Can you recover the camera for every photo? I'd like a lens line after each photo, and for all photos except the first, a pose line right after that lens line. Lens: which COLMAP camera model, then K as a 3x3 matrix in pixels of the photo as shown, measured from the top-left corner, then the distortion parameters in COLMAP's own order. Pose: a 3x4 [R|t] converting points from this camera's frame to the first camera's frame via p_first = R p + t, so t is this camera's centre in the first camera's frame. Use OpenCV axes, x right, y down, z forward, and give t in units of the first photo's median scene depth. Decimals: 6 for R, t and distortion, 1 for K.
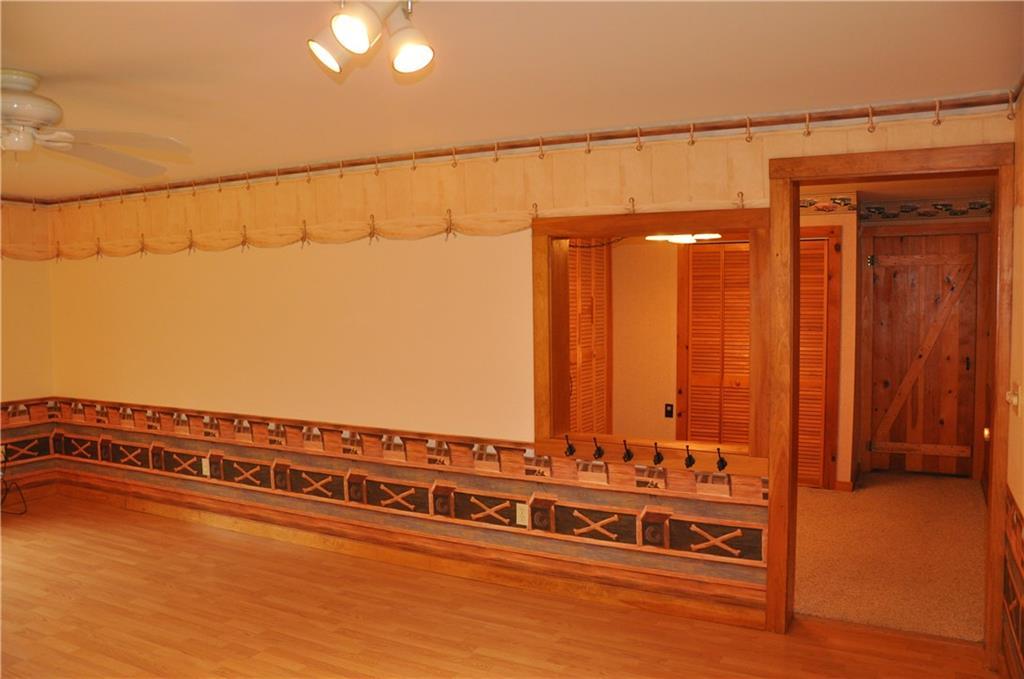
lens RADIAL K [[796.8, 0, 516.3], [0, 796.8, 330.3], [0, 0, 1]] dist [-0.107061, 0.075904]
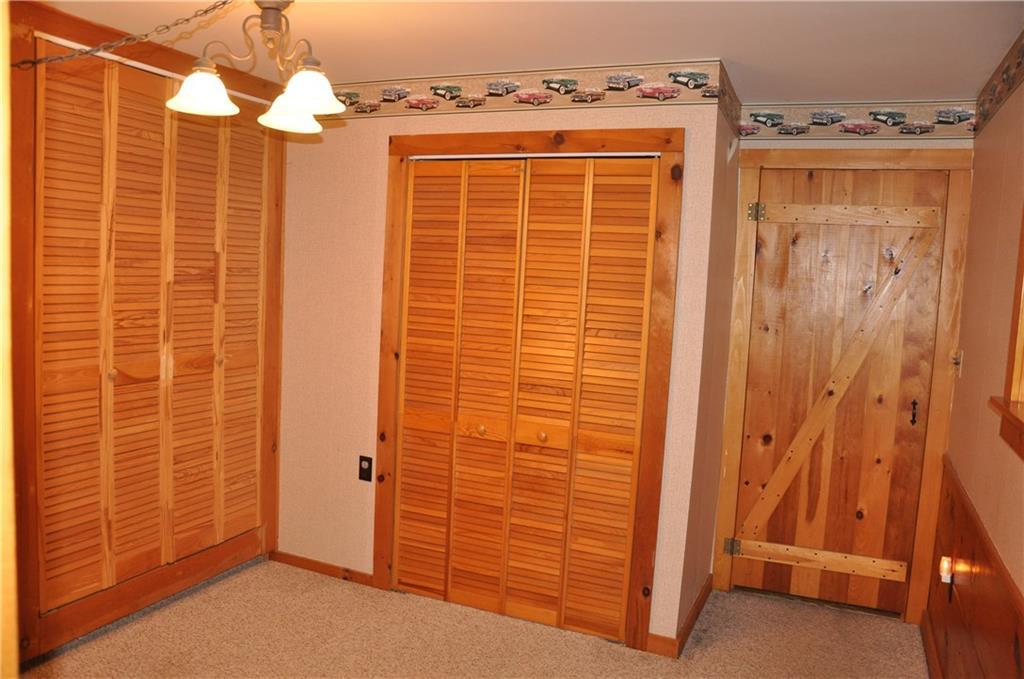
lens RADIAL K [[796.8, 0, 513.3], [0, 796.8, 329.3], [0, 0, 1]] dist [-0.107061, 0.075904]
pose [[0.995995, 0.049214, 0.074647, 0.246920], [-0.052183, 0.997901, 0.038359, -0.019559], [-0.072603, -0.042101, 0.996472, 0.456014]]
